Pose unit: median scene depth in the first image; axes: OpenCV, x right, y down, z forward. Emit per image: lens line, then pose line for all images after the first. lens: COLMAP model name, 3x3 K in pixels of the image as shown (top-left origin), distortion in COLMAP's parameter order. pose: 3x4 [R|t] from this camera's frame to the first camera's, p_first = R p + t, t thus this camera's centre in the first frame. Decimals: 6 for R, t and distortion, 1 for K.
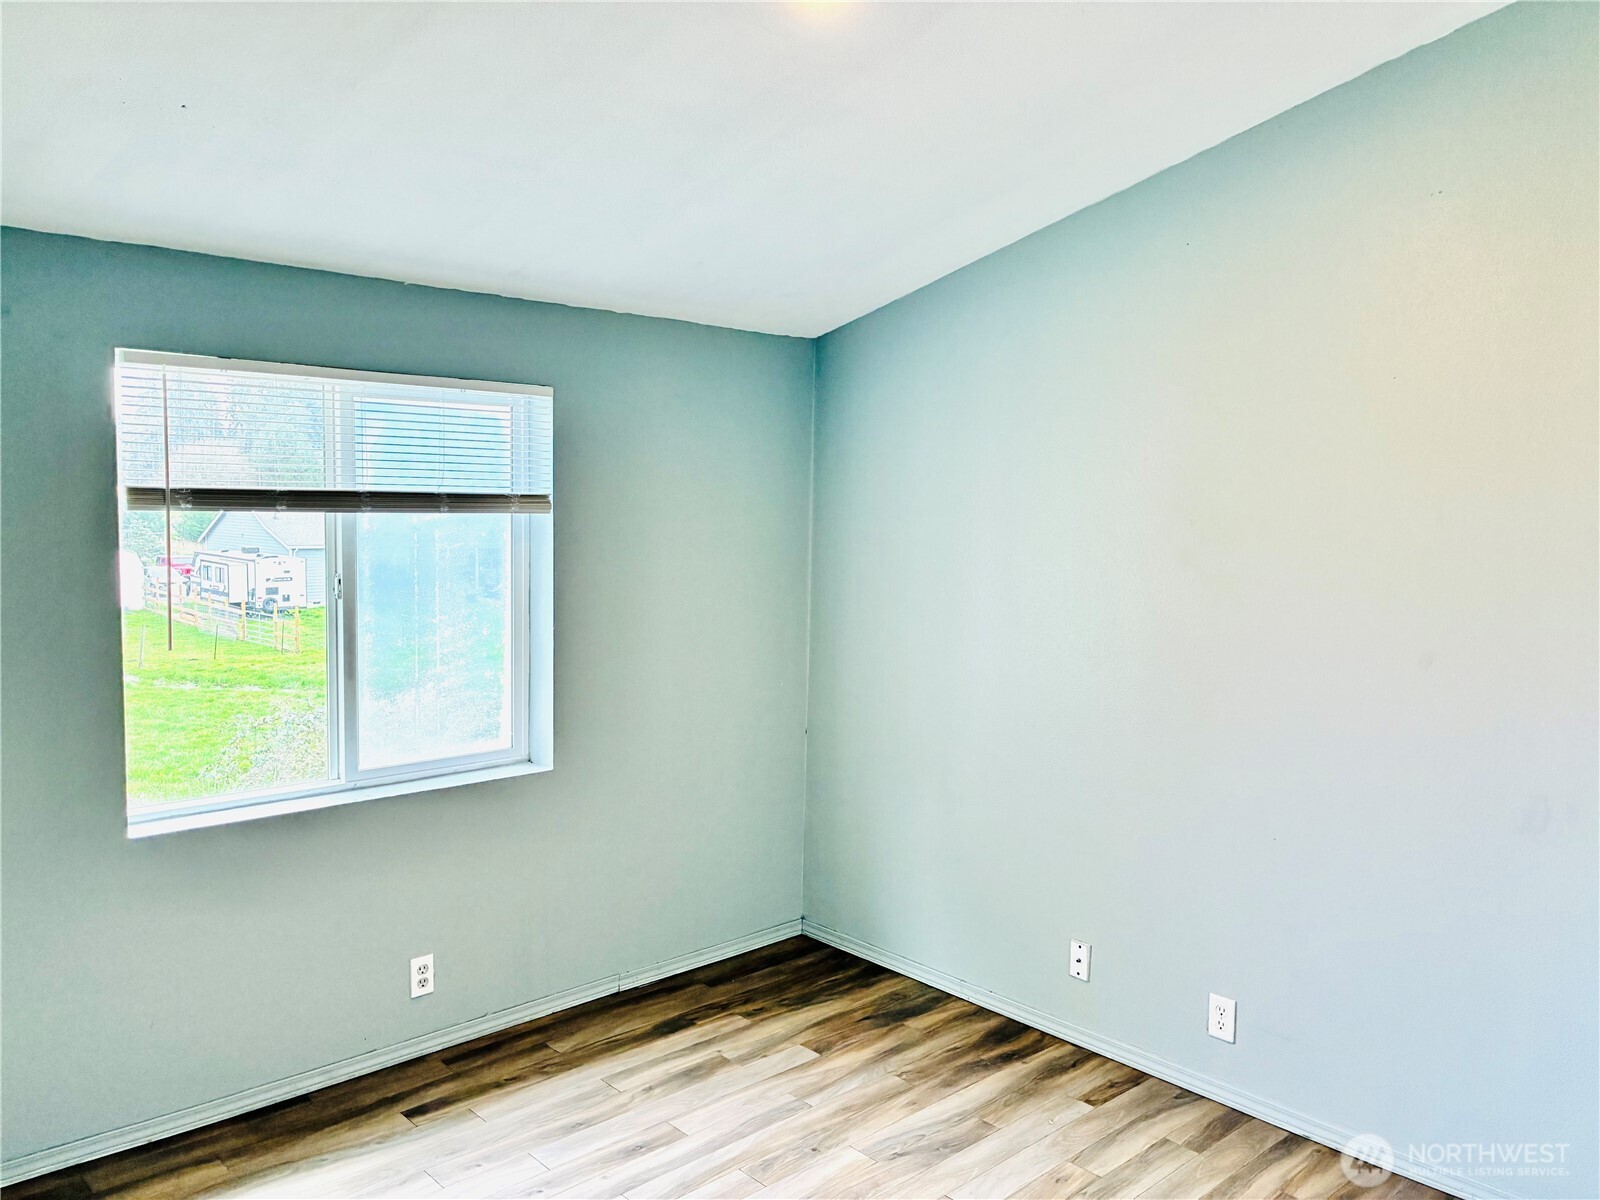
lens RADIAL K [[1210.8, 0, 798.0], [0, 1210.8, 598.6], [0, 0, 1]] dist [0.030682, -0.043277]
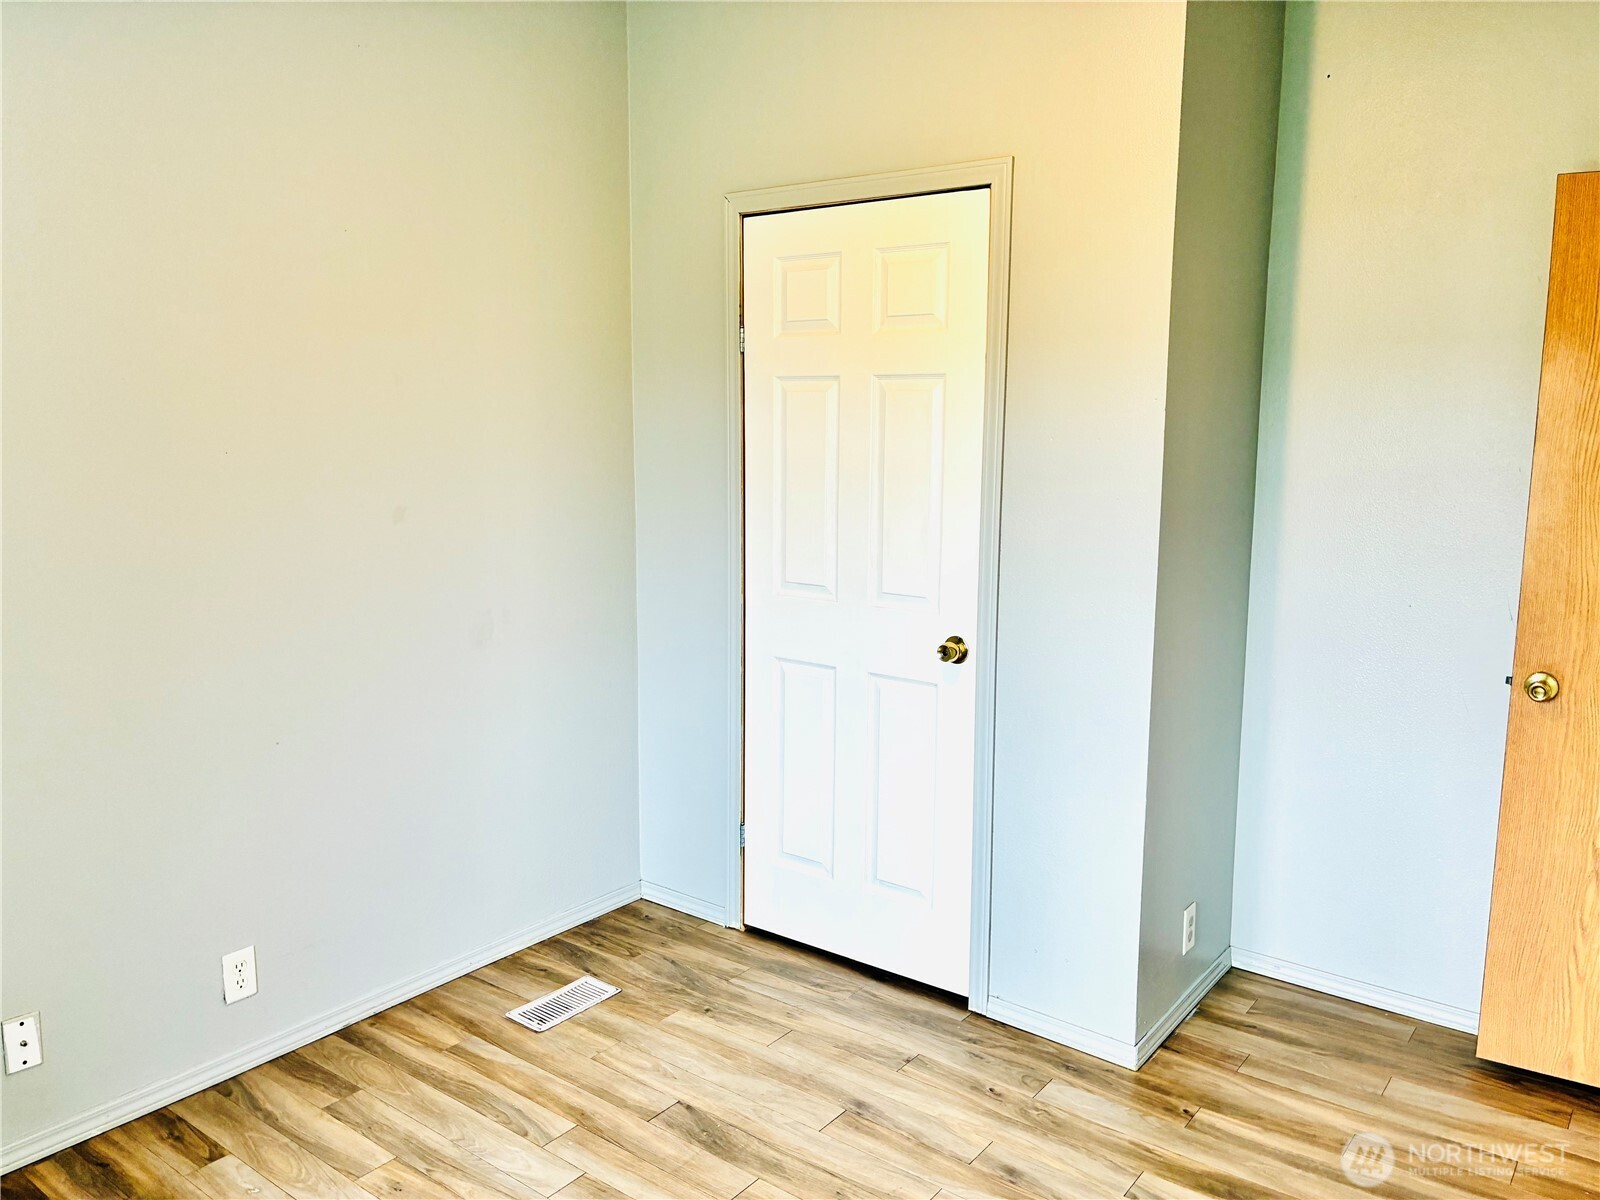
lens RADIAL K [[1210.8, 0, 798.1], [0, 1210.8, 597.1], [0, 0, 1]] dist [0.030682, -0.043277]
pose [[-0.173912, -0.168206, 0.970289, -0.489413], [0.070492, 0.980650, 0.182637, -0.041282], [-0.982235, 0.100161, -0.158690, 0.709963]]
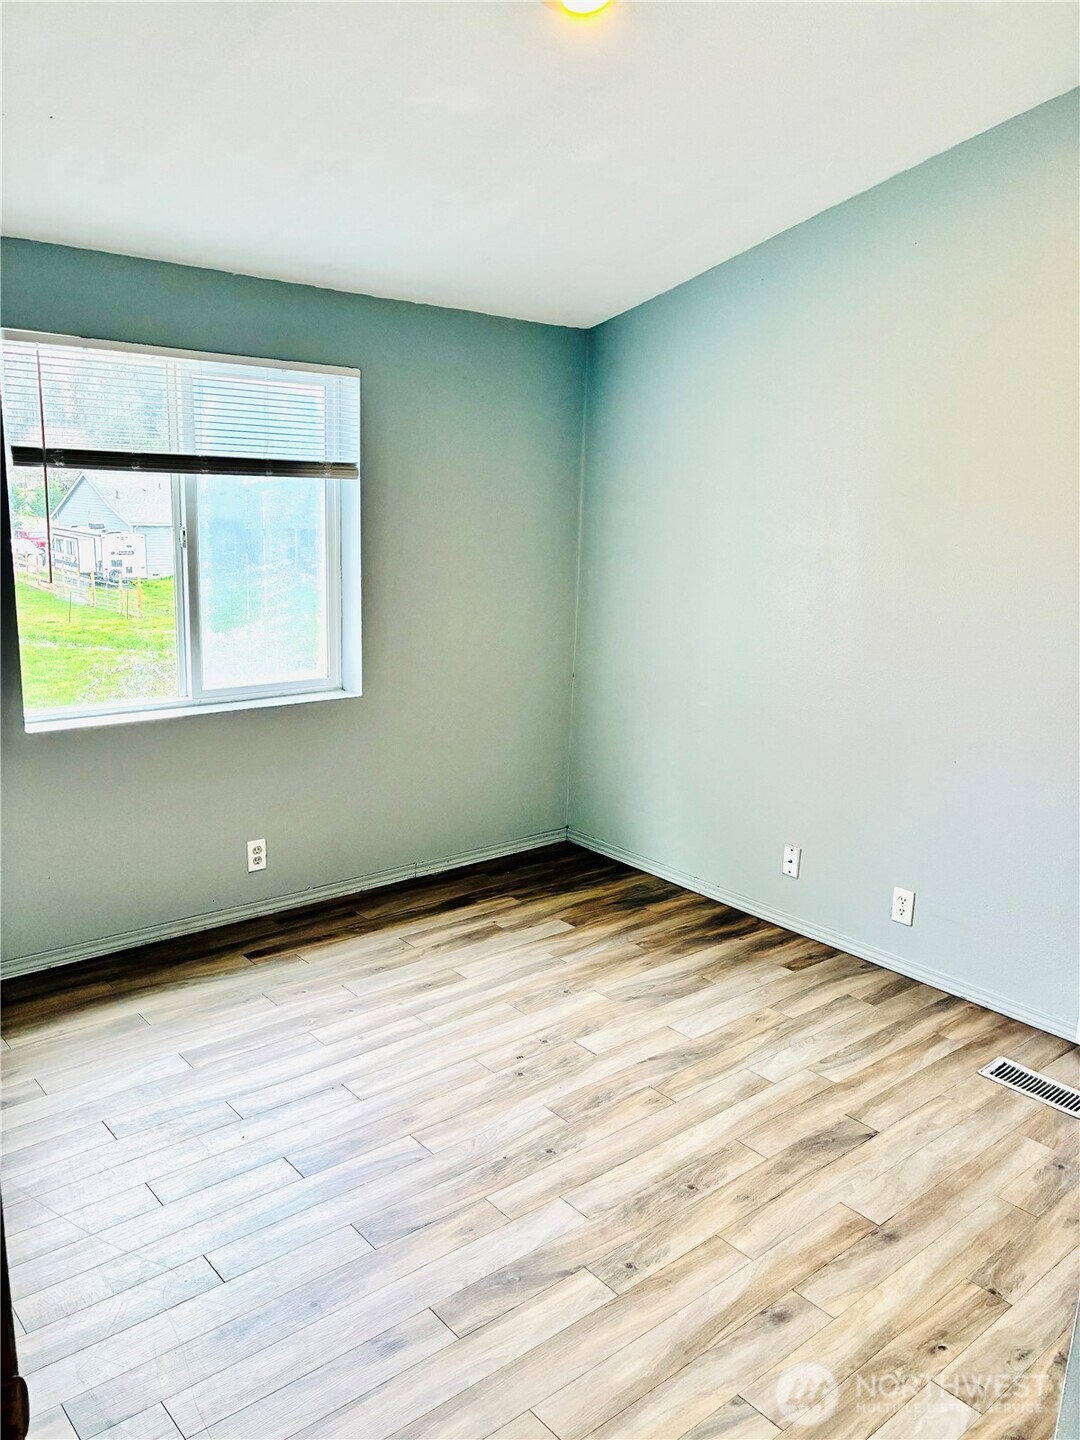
lens RADIAL K [[1089.7, 0, 541.1], [0, 1089.7, 723.3], [0, 0, 1]] dist [0.030682, -0.043277]
pose [[0.999006, 0.023780, -0.037703, 0.020980], [-0.018723, 0.991439, 0.129221, 0.025928], [0.040453, -0.128387, 0.990899, -0.082213]]
